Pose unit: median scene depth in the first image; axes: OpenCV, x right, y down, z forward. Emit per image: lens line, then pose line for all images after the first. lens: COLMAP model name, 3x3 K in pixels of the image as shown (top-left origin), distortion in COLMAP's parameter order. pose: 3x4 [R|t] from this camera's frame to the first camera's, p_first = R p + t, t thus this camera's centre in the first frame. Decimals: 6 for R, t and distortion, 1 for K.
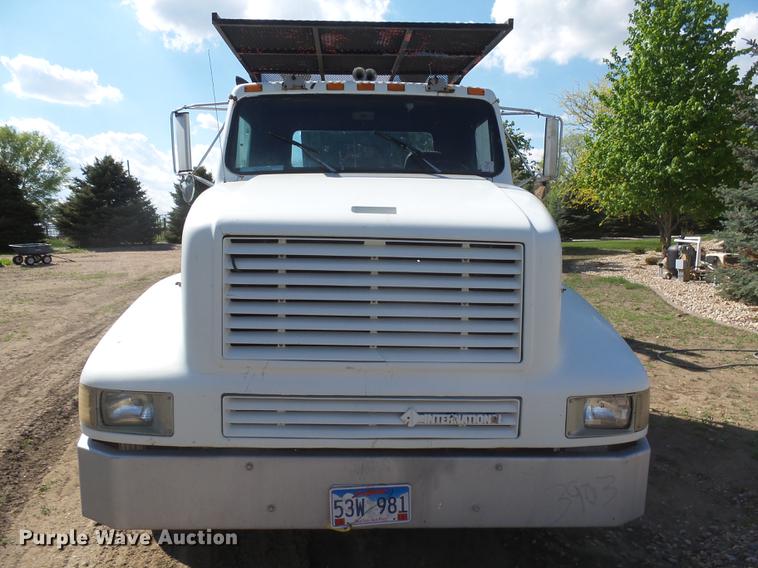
lens RADIAL K [[522.7, 0, 382.7], [0, 522.7, 278.5], [0, 0, 1]] dist [-0.006357, -0.000485]
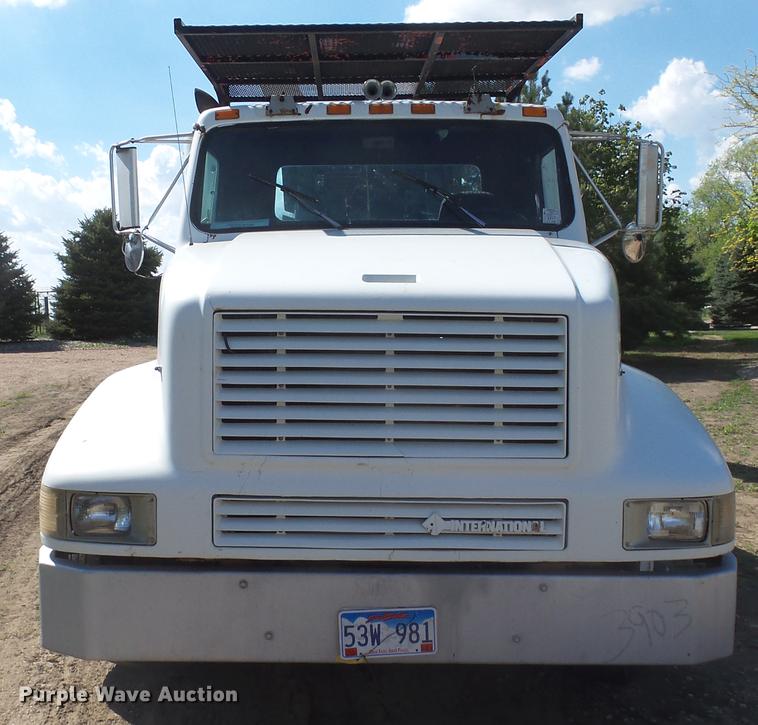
lens RADIAL K [[939.4, 0, 376.9], [0, 939.4, 367.8], [0, 0, 1]] dist [-0.017450, 0.000000]
pose [[0.998916, -0.009717, -0.045528, 0.030727], [0.008078, 0.999318, -0.036043, 0.065961], [0.045848, 0.035636, 0.998313, -0.496721]]
